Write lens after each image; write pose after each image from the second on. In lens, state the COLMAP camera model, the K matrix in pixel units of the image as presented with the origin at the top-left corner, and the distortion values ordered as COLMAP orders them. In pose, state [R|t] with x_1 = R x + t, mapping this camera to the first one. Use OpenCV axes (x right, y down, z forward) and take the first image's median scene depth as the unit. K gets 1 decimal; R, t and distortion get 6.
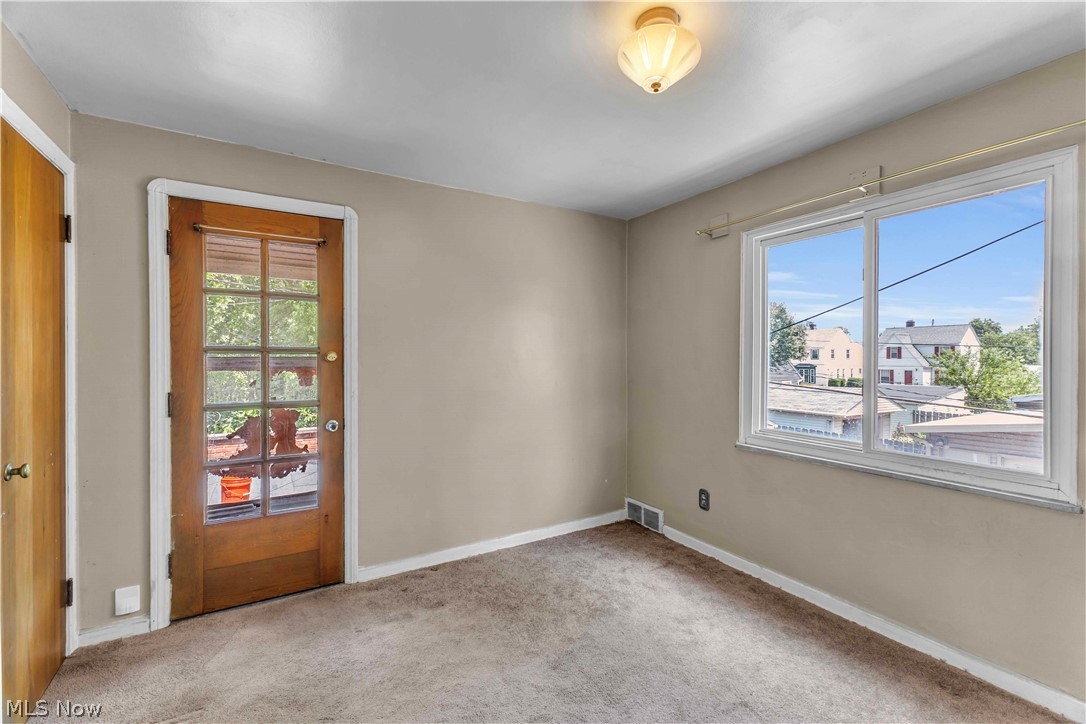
lens RADIAL K [[471.4, 0, 545.3], [0, 471.4, 358.9], [0, 0, 1]] dist [0.016582, -0.000139]
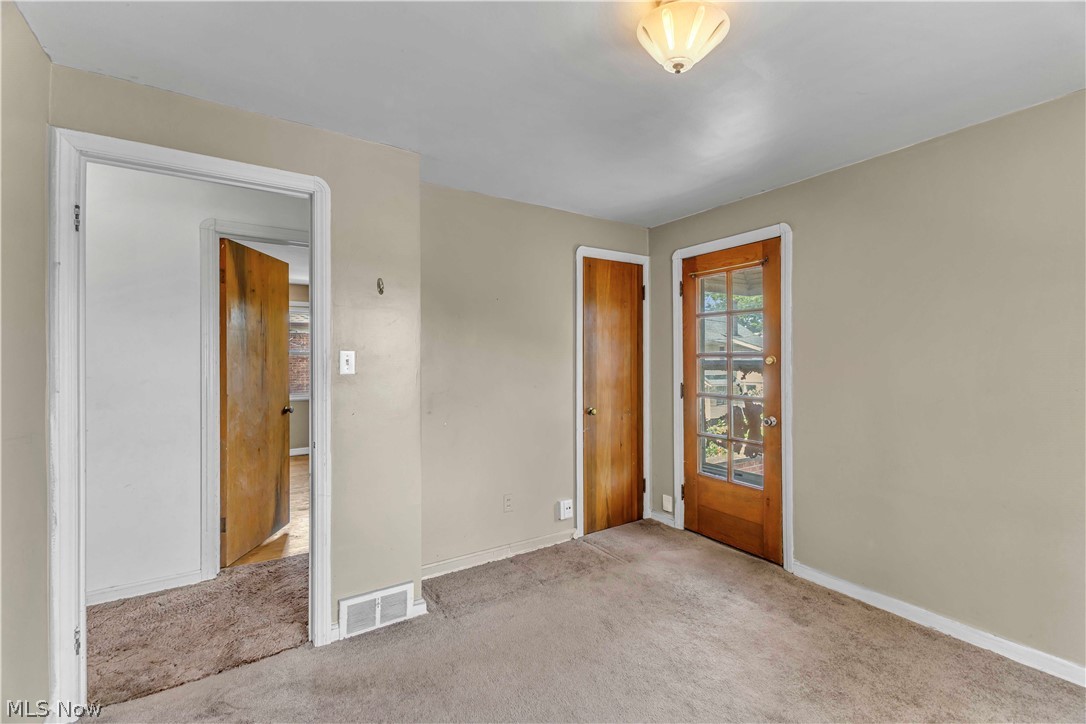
lens RADIAL K [[471.4, 0, 542.0], [0, 471.4, 359.9], [0, 0, 1]] dist [0.016582, -0.000139]
pose [[0.039057, 0.001637, -0.999236, 0.709295], [-0.004171, 0.999990, 0.001476, -0.005435], [0.999228, 0.004110, 0.039063, 0.438984]]
